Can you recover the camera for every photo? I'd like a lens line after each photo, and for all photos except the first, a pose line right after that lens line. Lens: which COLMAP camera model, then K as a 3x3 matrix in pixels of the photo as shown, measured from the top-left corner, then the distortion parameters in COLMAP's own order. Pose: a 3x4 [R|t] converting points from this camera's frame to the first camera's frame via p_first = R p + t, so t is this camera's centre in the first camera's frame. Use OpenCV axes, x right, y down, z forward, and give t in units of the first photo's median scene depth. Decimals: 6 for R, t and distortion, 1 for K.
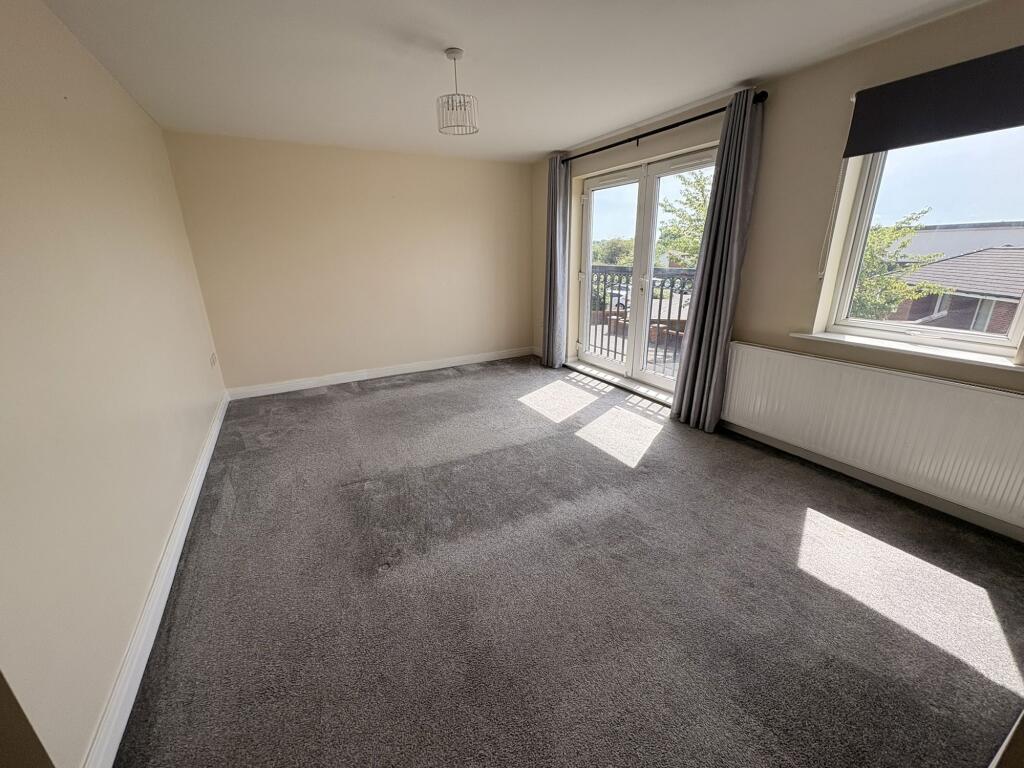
lens RADIAL K [[409.4, 0, 510.4], [0, 409.4, 381.7], [0, 0, 1]] dist [-0.001055, -0.000377]
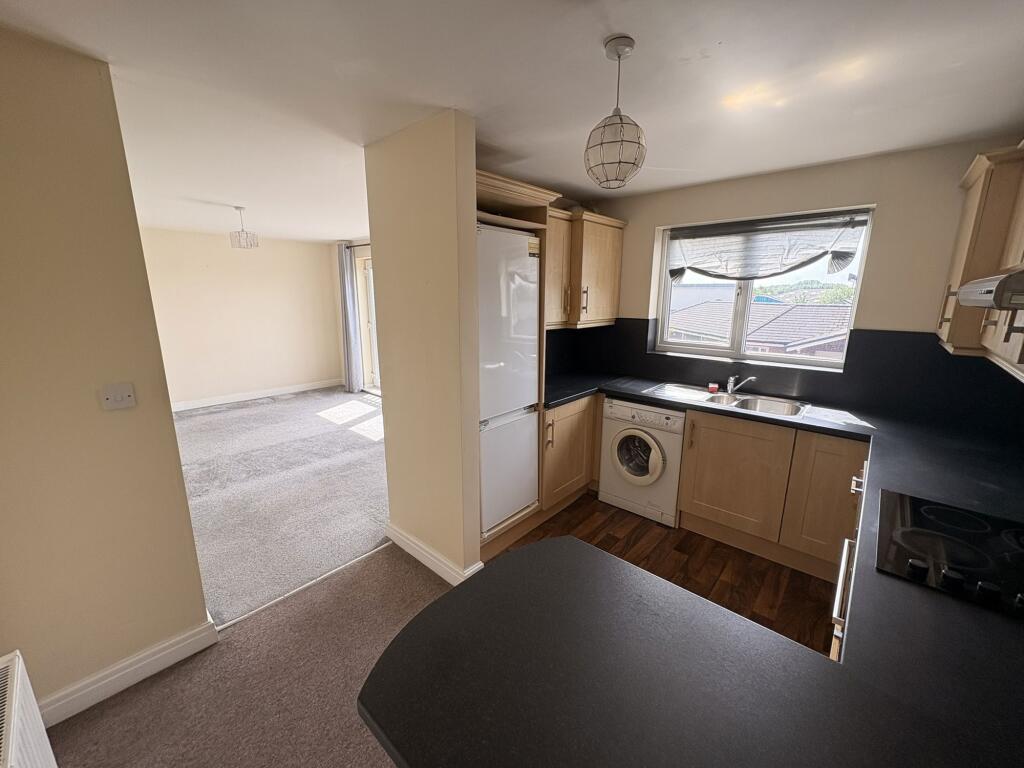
lens RADIAL K [[409.4, 0, 510.4], [0, 409.4, 381.7], [0, 0, 1]] dist [-0.001055, -0.000377]
pose [[0.943329, -0.046423, 0.328597, 0.183487], [0.078701, 0.993215, -0.085616, 0.103109], [-0.322393, 0.106625, 0.940582, -0.510691]]
